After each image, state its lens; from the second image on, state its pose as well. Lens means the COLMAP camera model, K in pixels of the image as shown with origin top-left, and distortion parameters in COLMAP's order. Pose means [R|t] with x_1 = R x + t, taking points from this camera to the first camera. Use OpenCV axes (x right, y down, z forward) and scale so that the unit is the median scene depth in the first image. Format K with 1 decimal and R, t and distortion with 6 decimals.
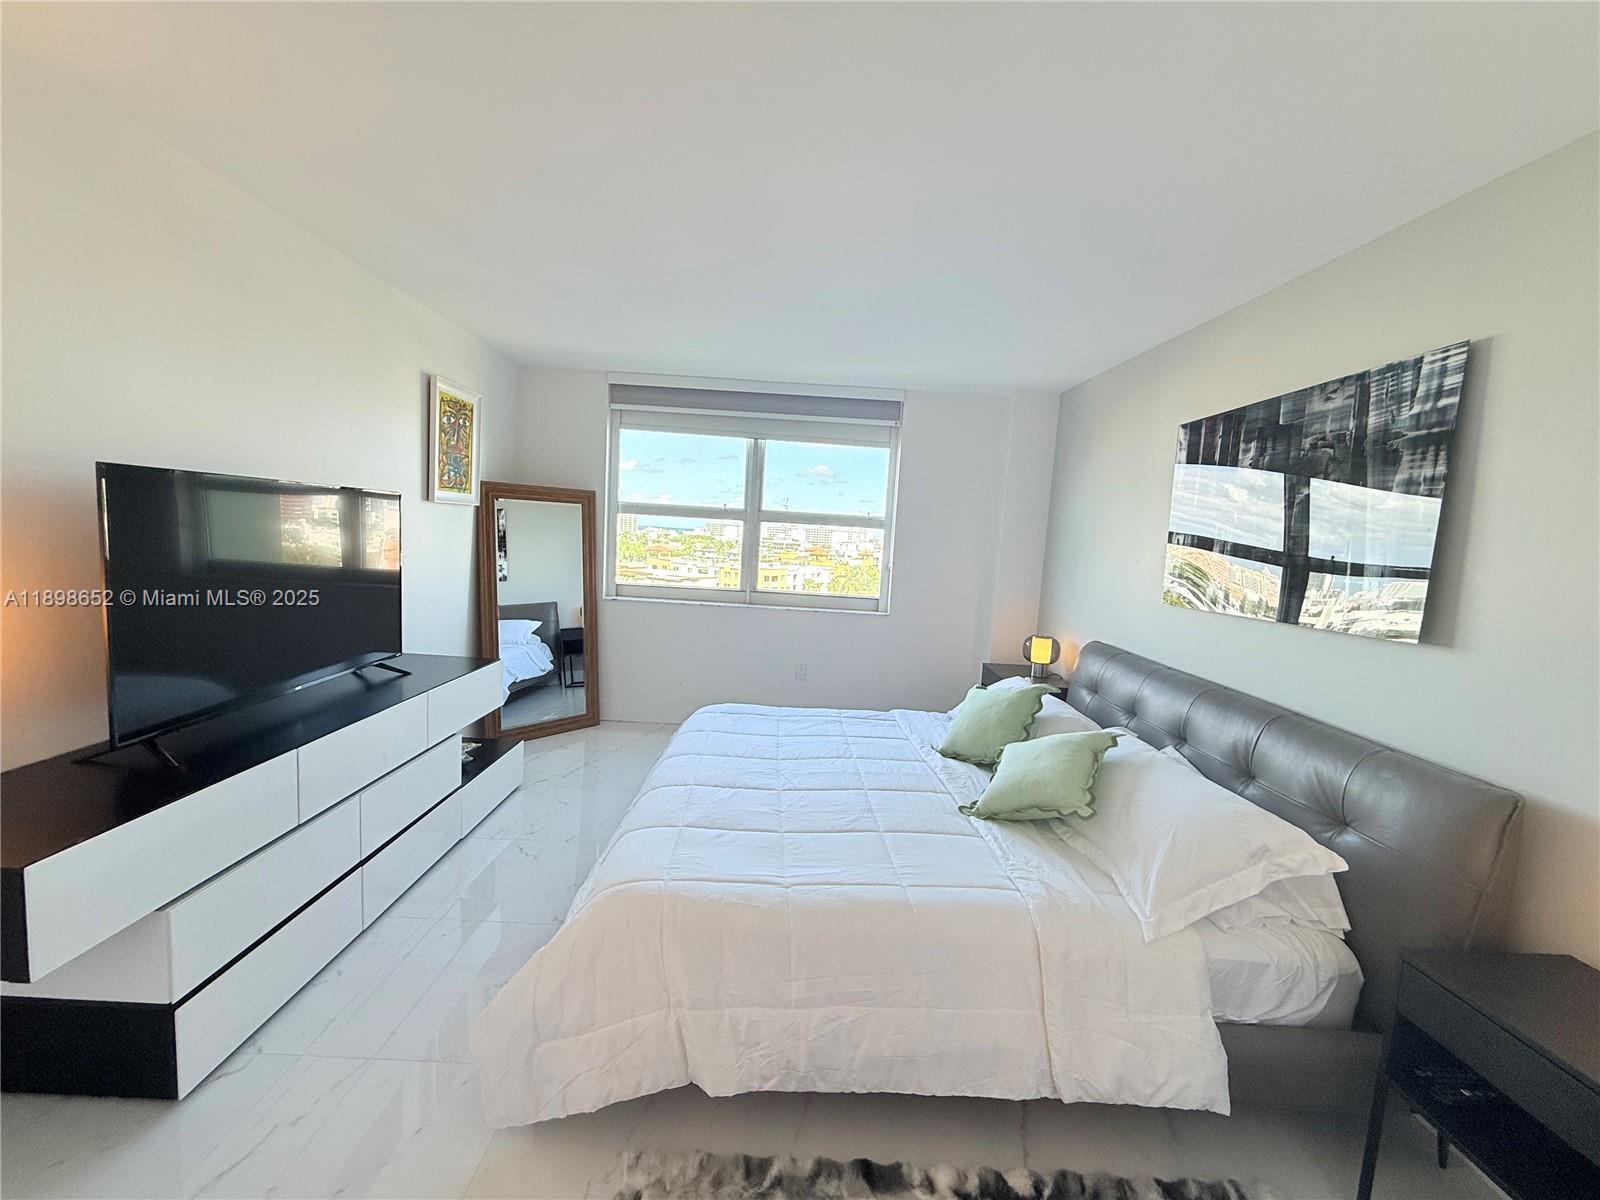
lens RADIAL K [[638.0, 0, 796.3], [0, 638.0, 597.4], [0, 0, 1]] dist [0.001748, -0.000030]
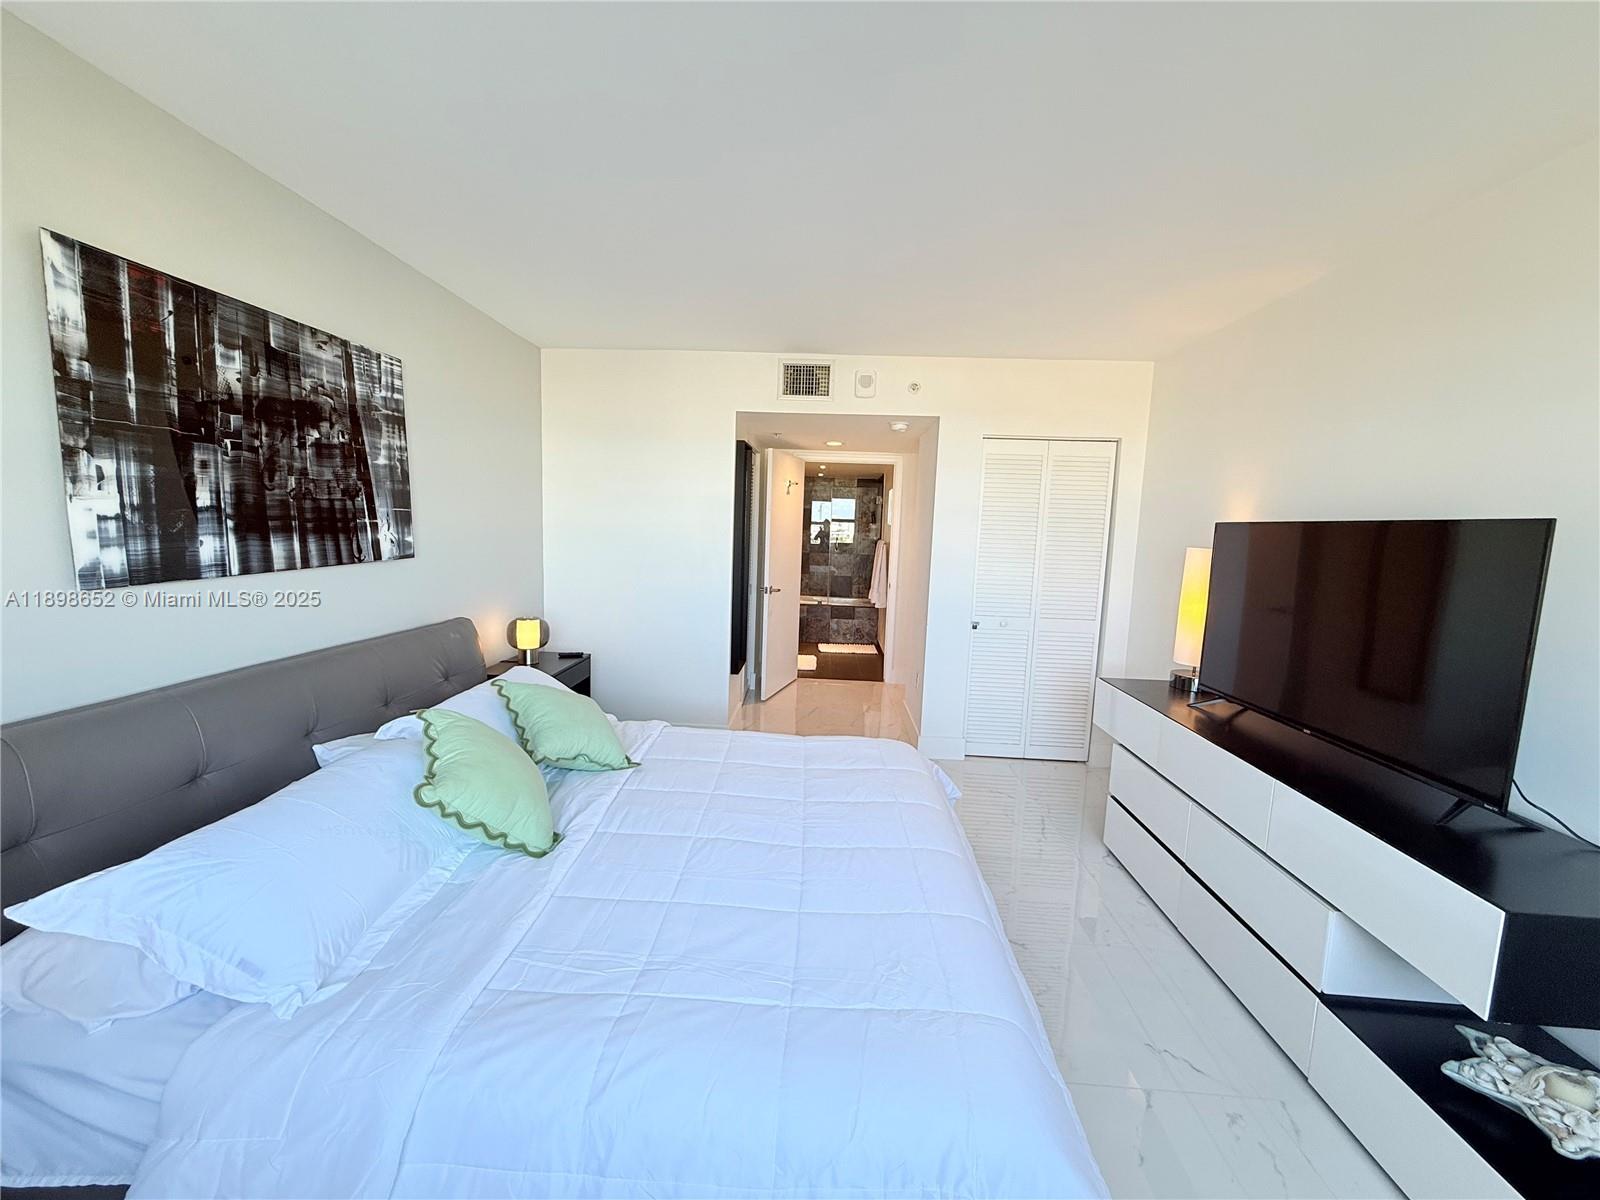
lens RADIAL K [[638.0, 0, 794.0], [0, 638.0, 596.7], [0, 0, 1]] dist [0.001748, -0.000030]
pose [[-0.992802, -0.102837, 0.061387, -0.041851], [-0.087576, 0.972983, 0.213622, -0.208525], [-0.081697, 0.206708, -0.974986, 2.071388]]
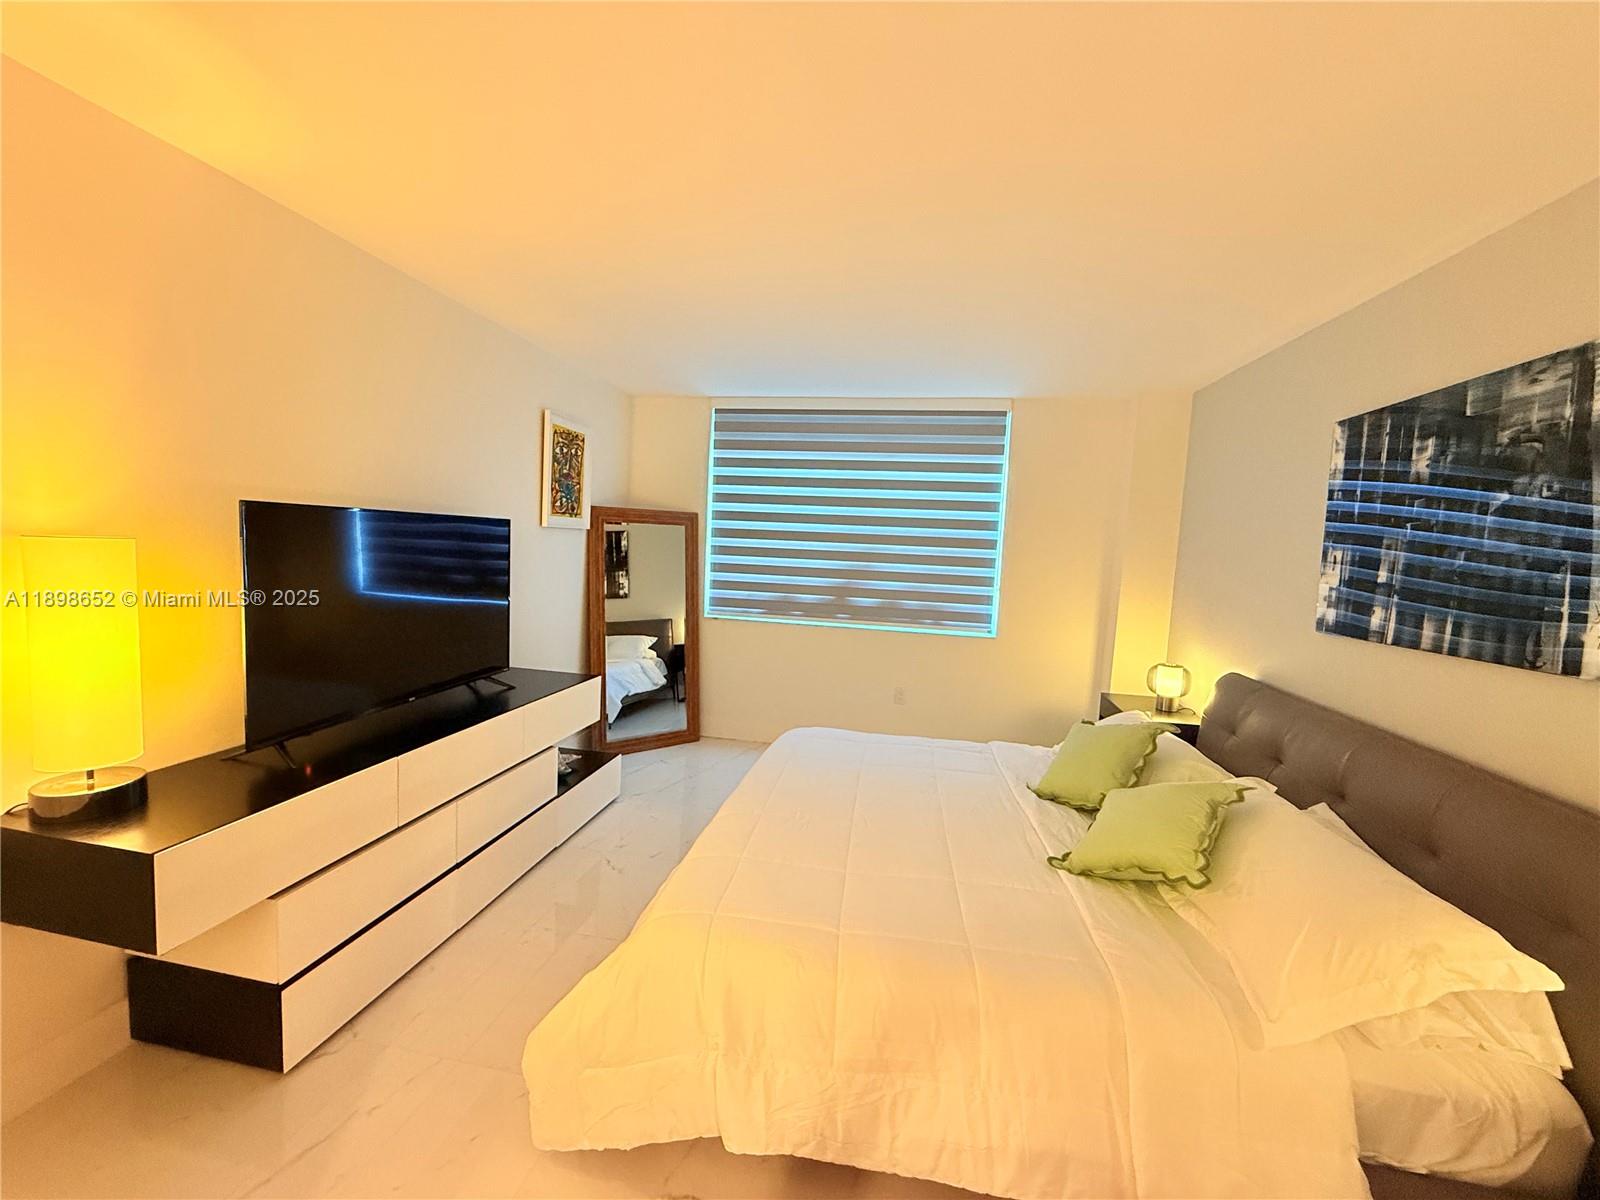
lens RADIAL K [[638.0, 0, 795.8], [0, 638.0, 597.4], [0, 0, 1]] dist [0.001748, -0.000030]
pose [[0.981559, 0.004020, -0.191115, 0.081346], [-0.009028, 0.999638, -0.025345, -0.011720], [0.190944, 0.026603, 0.981240, 0.046508]]
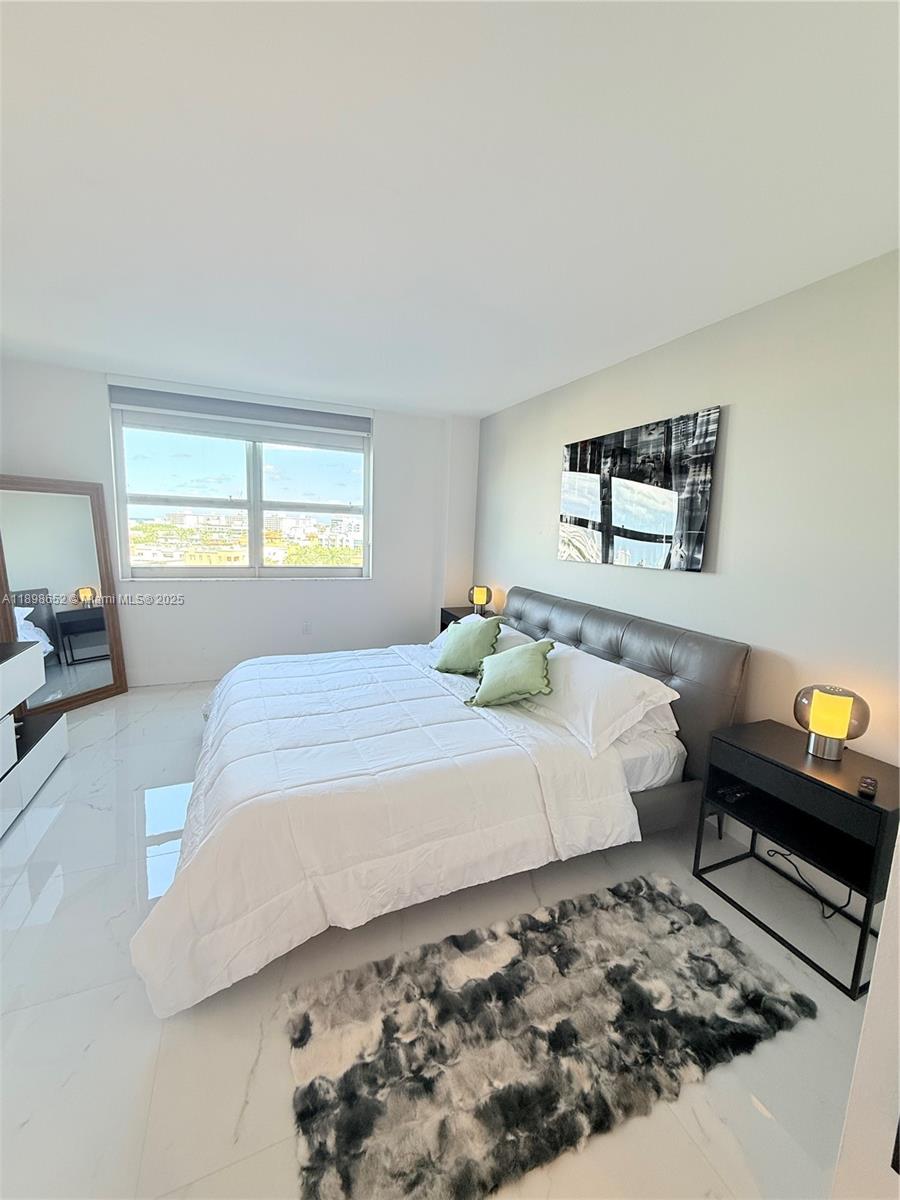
lens RADIAL K [[478.5, 0, 451.7], [0, 478.5, 595.5], [0, 0, 1]] dist [0.001748, -0.000030]
pose [[0.923510, -0.076969, 0.375773, -0.178663], [0.054883, 0.996096, 0.069147, 0.003722], [-0.379628, -0.043235, 0.924129, -0.004240]]
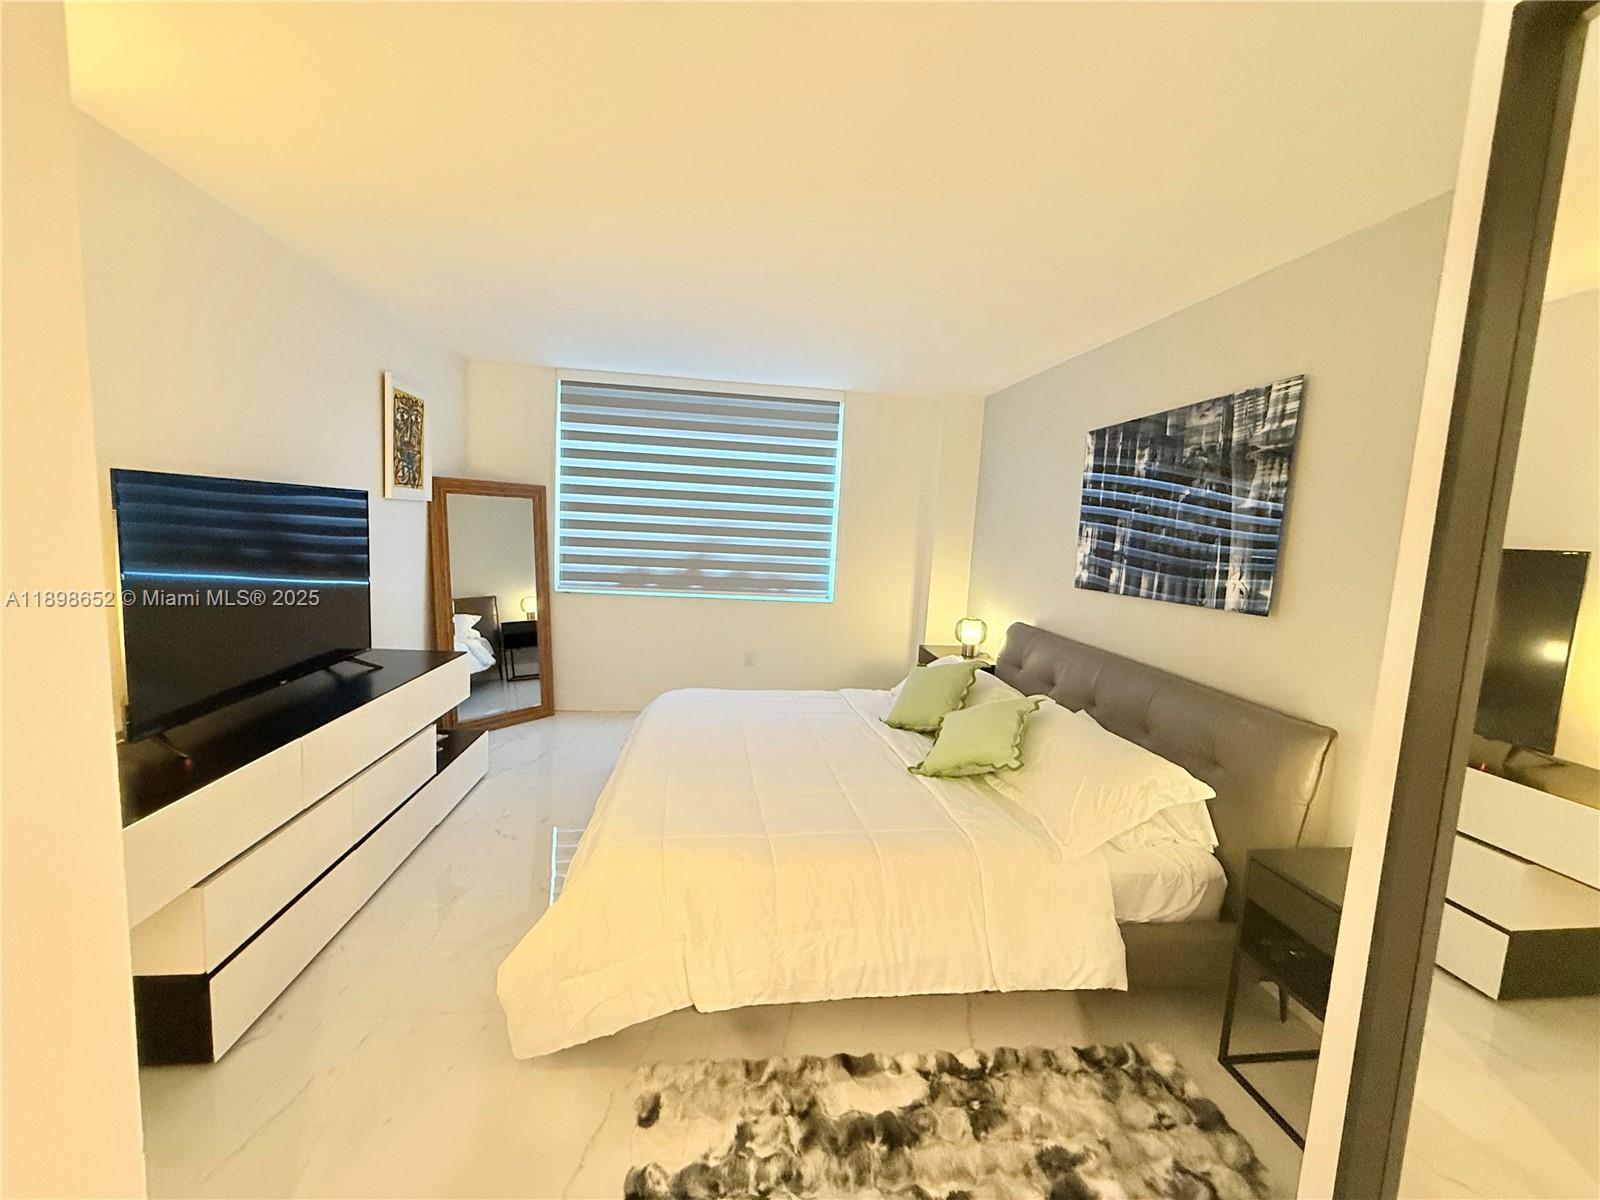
lens RADIAL K [[638.0, 0, 795.9], [0, 638.0, 598.0], [0, 0, 1]] dist [0.001748, -0.000030]
pose [[0.993977, -0.017465, 0.108192, -0.068134], [0.015615, 0.999717, 0.017922, -0.000728], [-0.108475, -0.016124, 0.993968, -0.120330]]
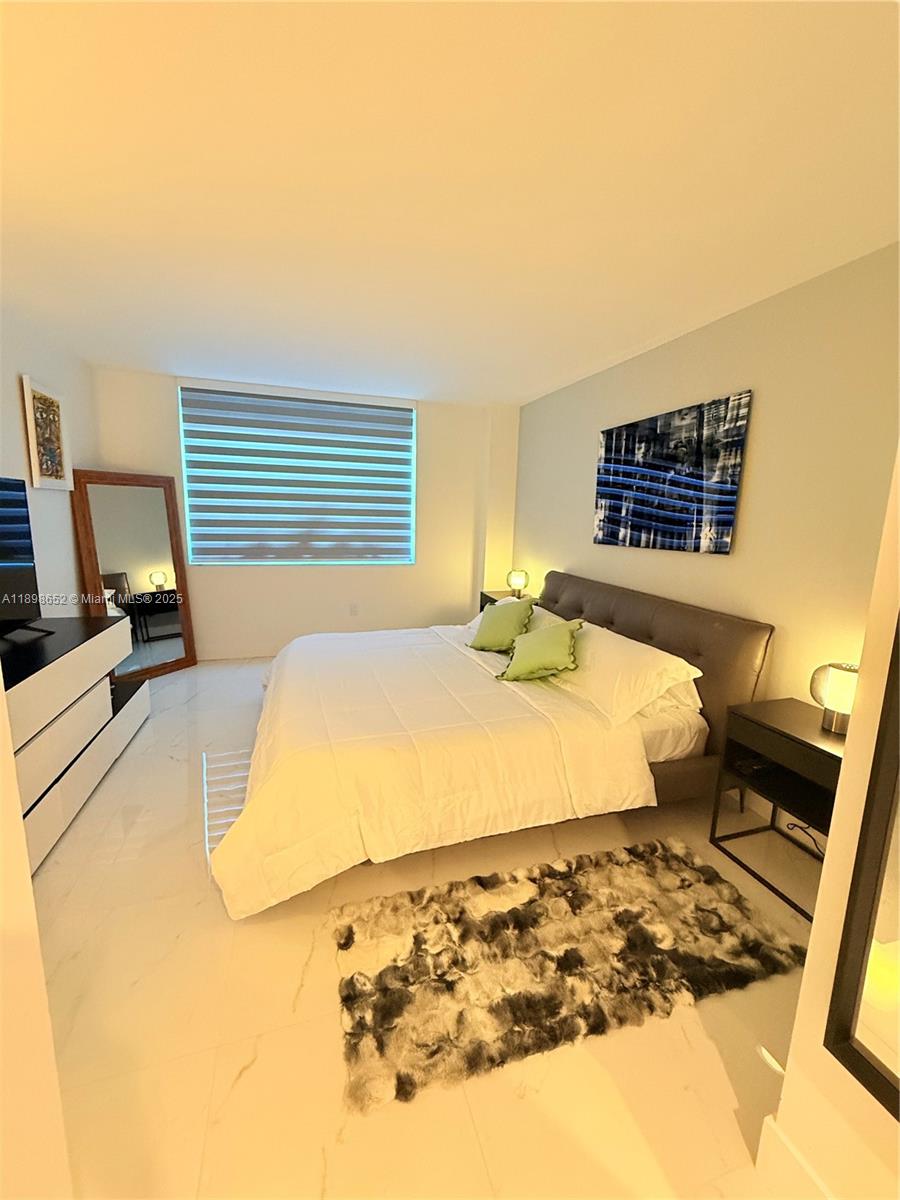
lens RADIAL K [[478.5, 0, 452.2], [0, 478.5, 596.1], [0, 0, 1]] dist [0.001748, -0.000030]
pose [[0.955793, -0.081199, 0.282607, -0.178432], [0.057358, 0.994138, 0.091647, 0.014312], [-0.288392, -0.071386, 0.954848, -0.099625]]
